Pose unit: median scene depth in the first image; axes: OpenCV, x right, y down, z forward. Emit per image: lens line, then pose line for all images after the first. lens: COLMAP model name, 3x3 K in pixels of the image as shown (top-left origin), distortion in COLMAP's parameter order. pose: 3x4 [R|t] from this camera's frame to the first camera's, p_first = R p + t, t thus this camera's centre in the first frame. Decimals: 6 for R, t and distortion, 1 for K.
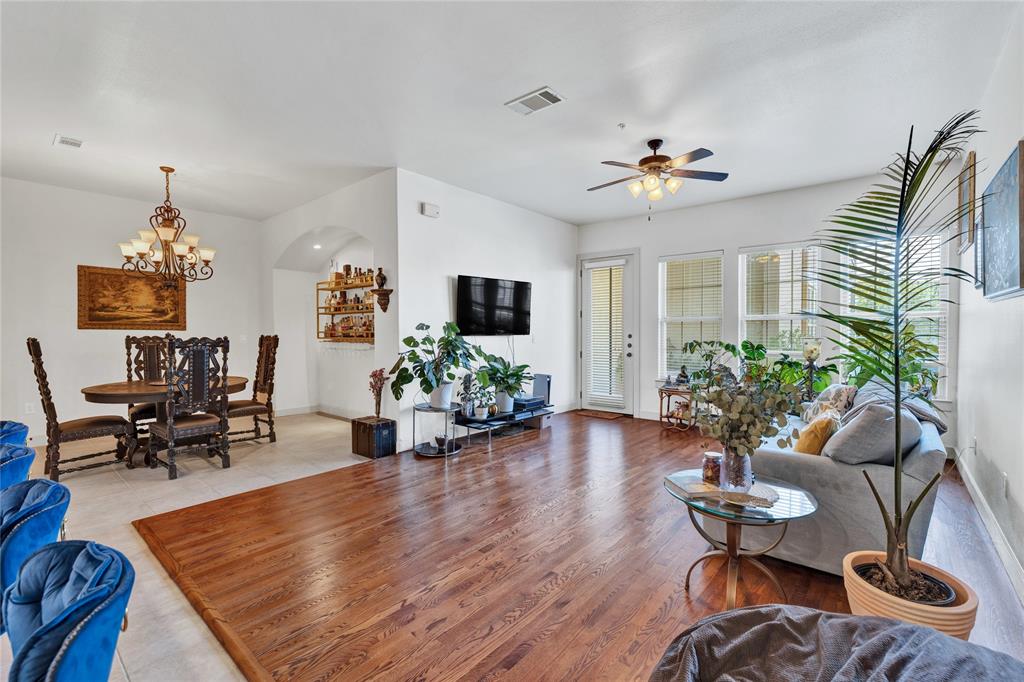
lens RADIAL K [[442.9, 0, 509.7], [0, 442.9, 341.9], [0, 0, 1]] dist [-0.003329, 0.000518]
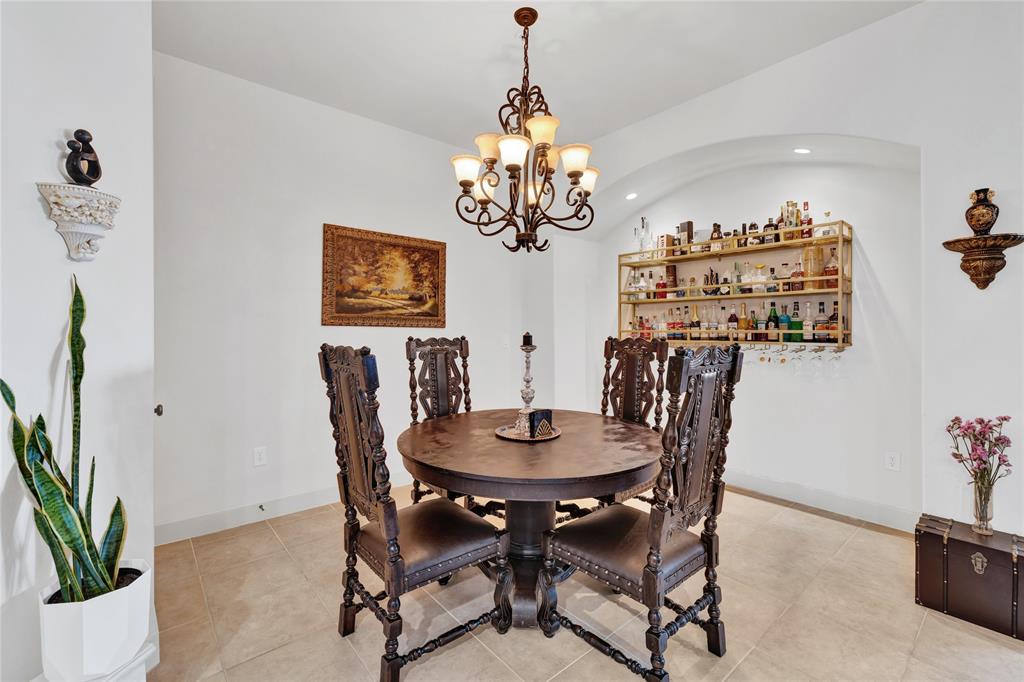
lens RADIAL K [[442.9, 0, 515.8], [0, 442.9, 330.2], [0, 0, 1]] dist [-0.003329, 0.000518]
pose [[0.986336, 0.003017, -0.164720, -0.571341], [-0.006189, 0.999805, -0.018746, -0.011979], [0.164631, 0.019509, 0.986162, 0.405730]]
